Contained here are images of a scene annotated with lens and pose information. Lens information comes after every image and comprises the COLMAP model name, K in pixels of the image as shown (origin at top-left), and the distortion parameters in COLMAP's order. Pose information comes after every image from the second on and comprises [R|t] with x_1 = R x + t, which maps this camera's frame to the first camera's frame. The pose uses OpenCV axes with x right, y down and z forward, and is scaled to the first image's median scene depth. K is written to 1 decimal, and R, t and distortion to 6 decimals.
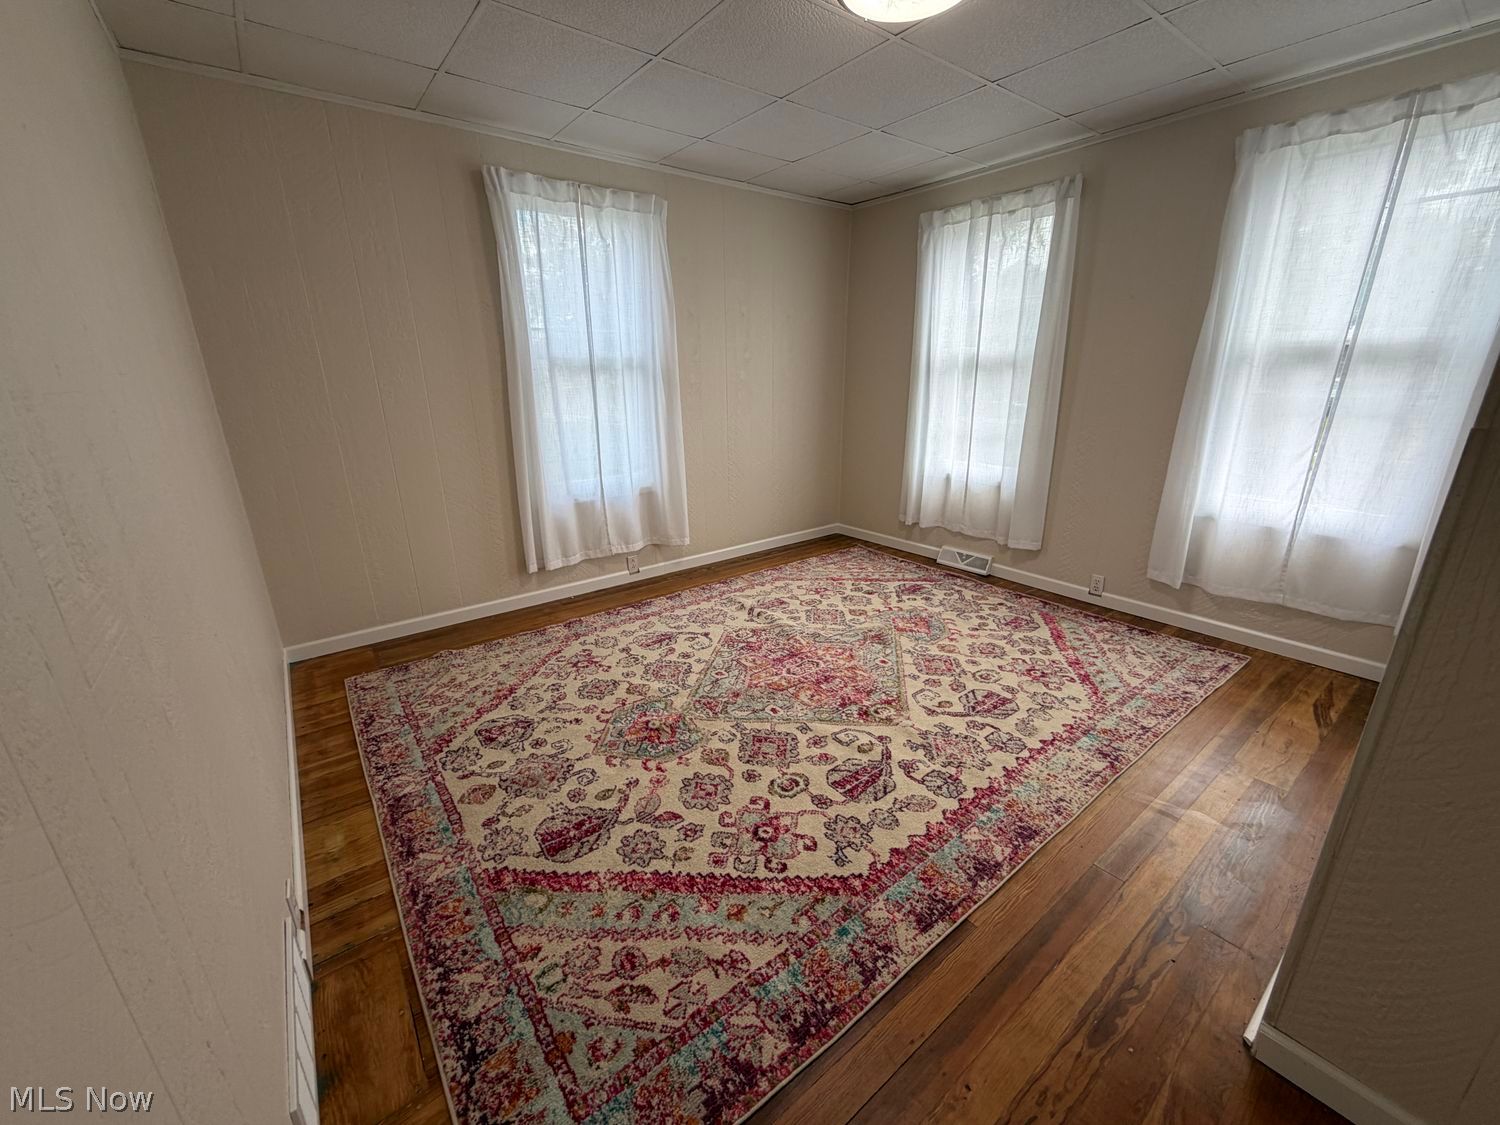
lens RADIAL K [[602.5, 0, 750.0], [0, 602.5, 562.5], [0, 0, 1]] dist [-0.001489, -0.000192]
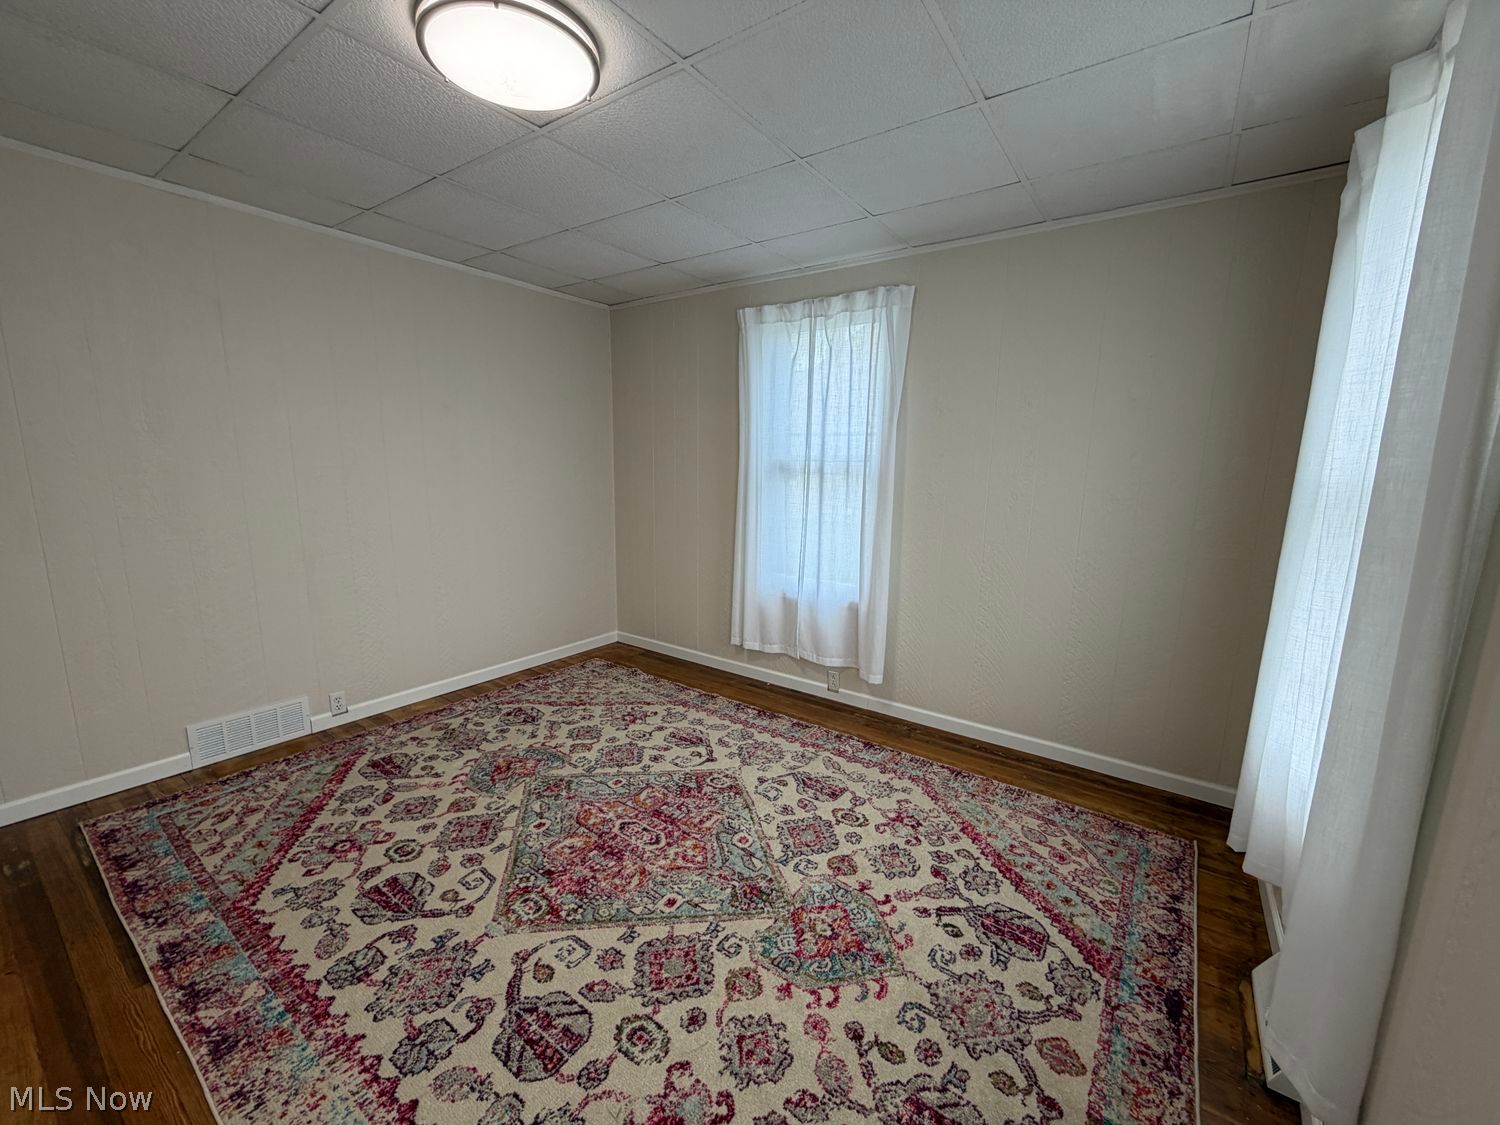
lens RADIAL K [[602.5, 0, 750.0], [0, 602.5, 562.5], [0, 0, 1]] dist [-0.001489, -0.000192]
pose [[0.283704, 0.179797, -0.941905, 0.831153], [-0.312994, 0.945829, 0.086272, -0.287700], [0.906392, 0.270335, 0.324611, 0.771560]]
